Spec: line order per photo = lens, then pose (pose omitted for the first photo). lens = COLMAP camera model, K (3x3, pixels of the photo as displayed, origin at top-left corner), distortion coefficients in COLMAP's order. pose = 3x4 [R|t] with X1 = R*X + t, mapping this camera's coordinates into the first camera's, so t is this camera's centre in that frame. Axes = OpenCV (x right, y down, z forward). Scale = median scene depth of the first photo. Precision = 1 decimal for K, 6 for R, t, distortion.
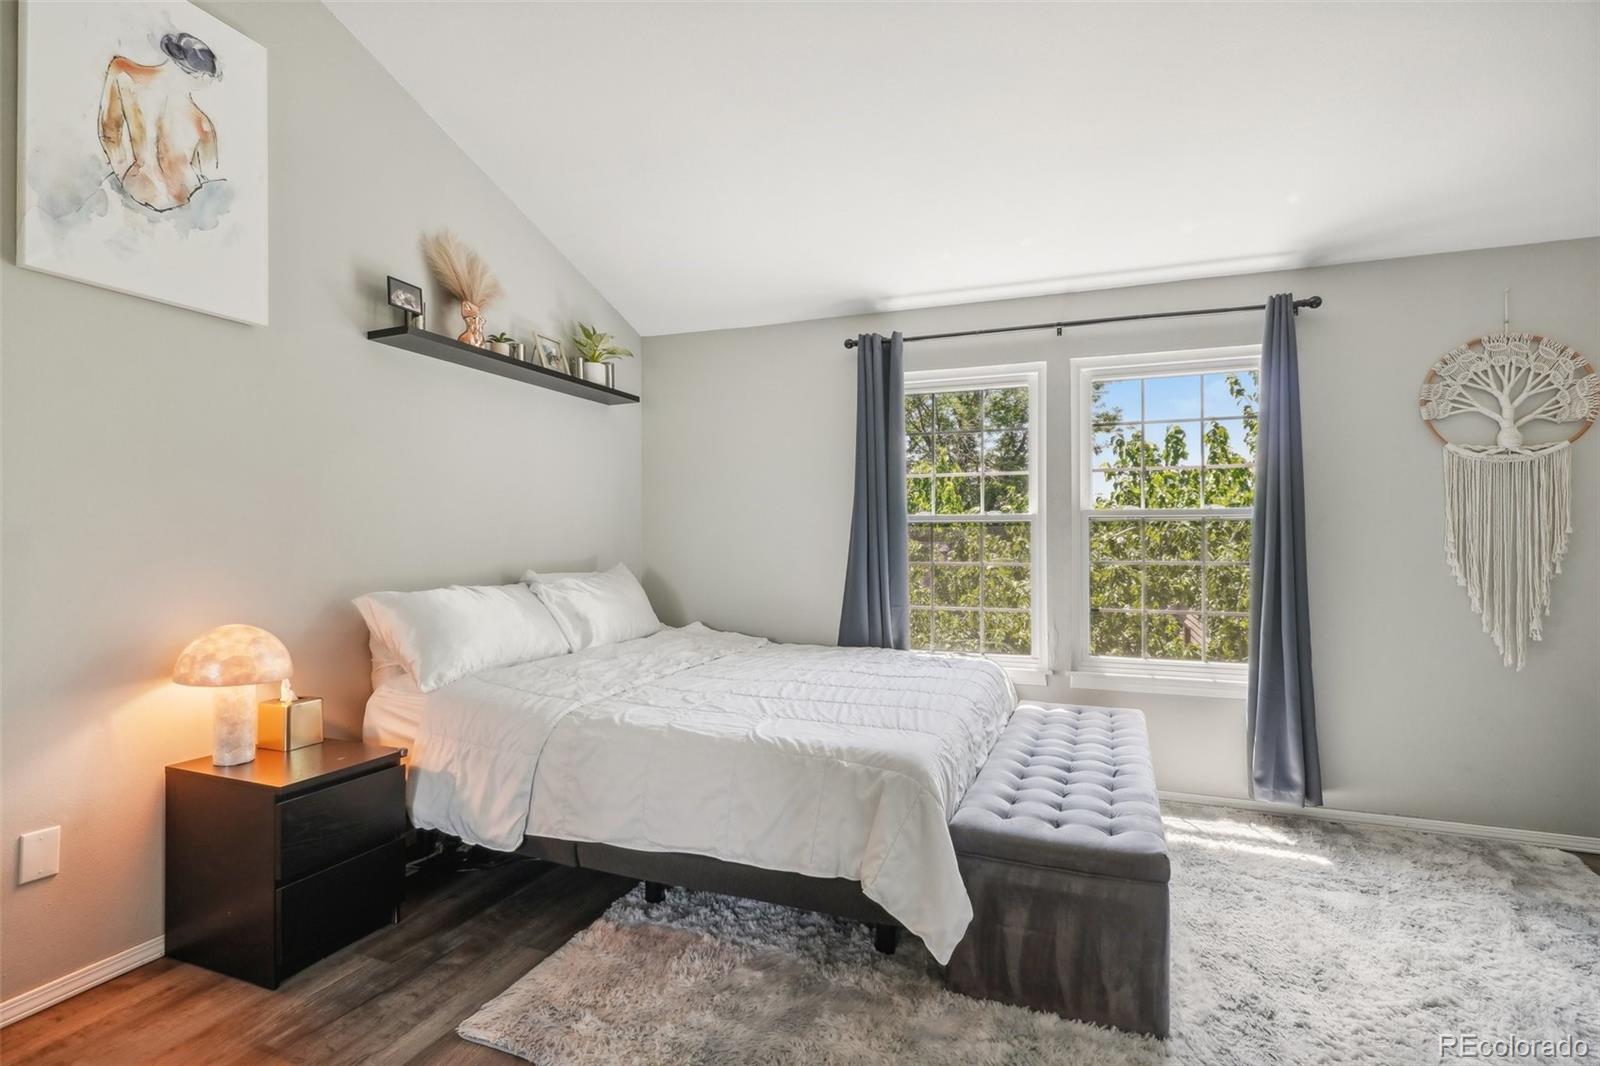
lens RADIAL K [[765.3, 0, 800.0], [0, 765.3, 533.0], [0, 0, 1]] dist [0.001663, 0.000214]
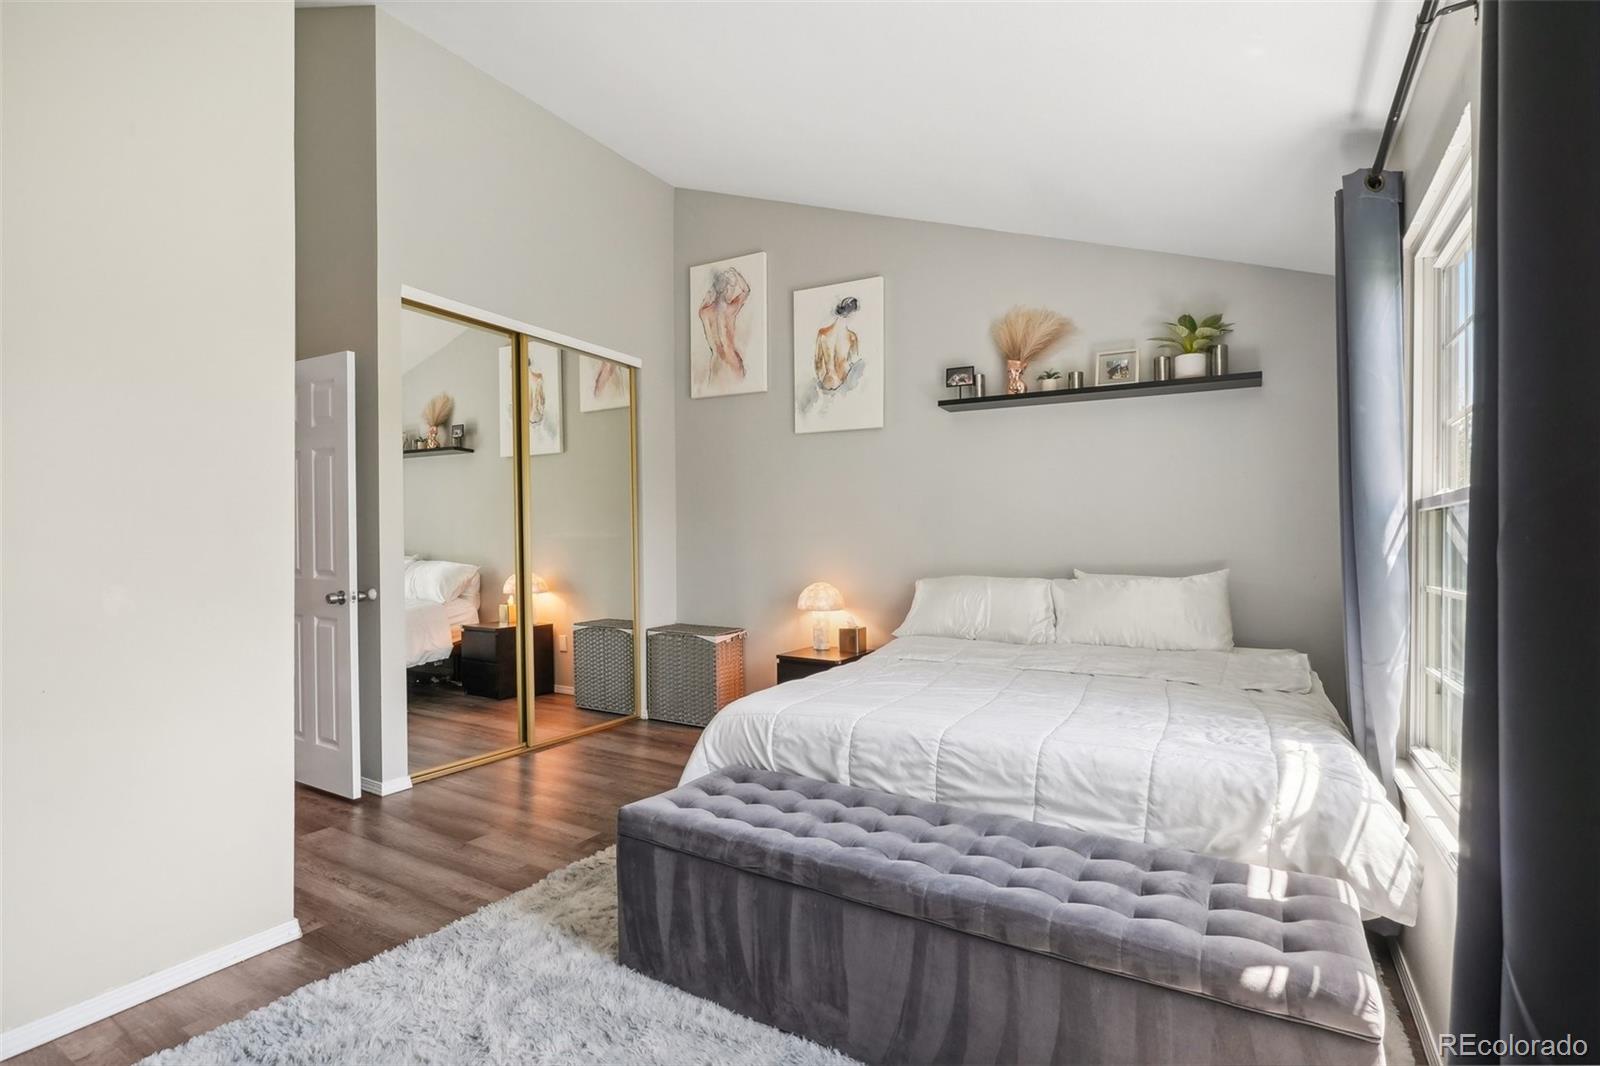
lens RADIAL K [[765.3, 0, 800.0], [0, 765.3, 533.0], [0, 0, 1]] dist [0.001663, 0.000214]
pose [[-0.167416, -0.016890, -0.985742, 0.926830], [-0.007711, 0.999845, -0.015822, 0.009432], [0.985856, 0.004952, -0.167520, 0.919206]]
